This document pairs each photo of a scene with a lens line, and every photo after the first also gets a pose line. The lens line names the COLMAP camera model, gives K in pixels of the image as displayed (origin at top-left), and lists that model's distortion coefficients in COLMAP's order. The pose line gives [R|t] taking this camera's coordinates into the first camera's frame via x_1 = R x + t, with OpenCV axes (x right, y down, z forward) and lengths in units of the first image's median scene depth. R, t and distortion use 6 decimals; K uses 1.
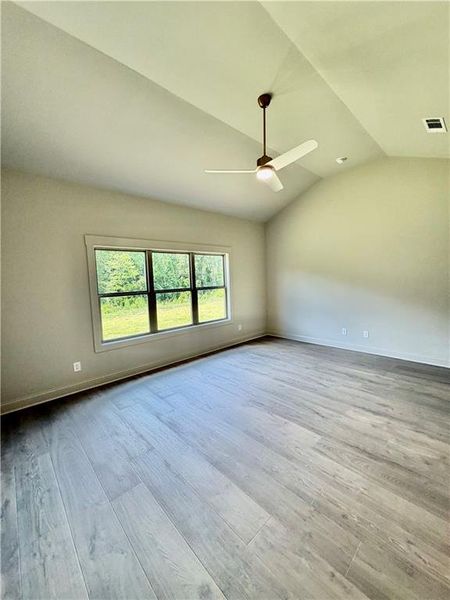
lens RADIAL K [[238.5, 0, 226.4], [0, 238.5, 297.9], [0, 0, 1]] dist [0.001059, 0.000120]
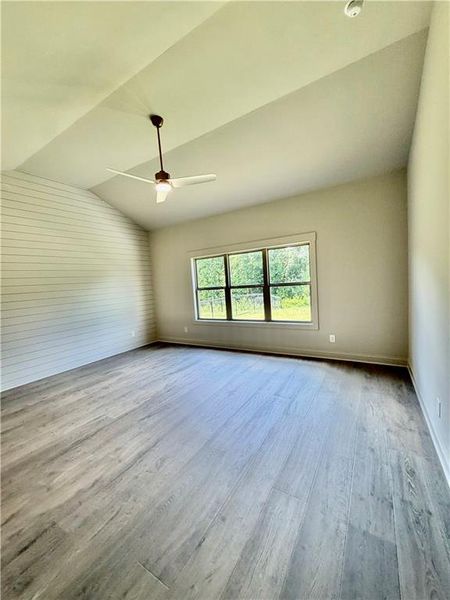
lens RADIAL K [[238.5, 0, 226.4], [0, 238.5, 297.9], [0, 0, 1]] dist [0.001059, 0.000120]
pose [[0.268746, 0.085746, -0.959387, 0.912792], [-0.018276, 0.996304, 0.083926, -0.077635], [0.963038, -0.005021, 0.269320, 0.672822]]
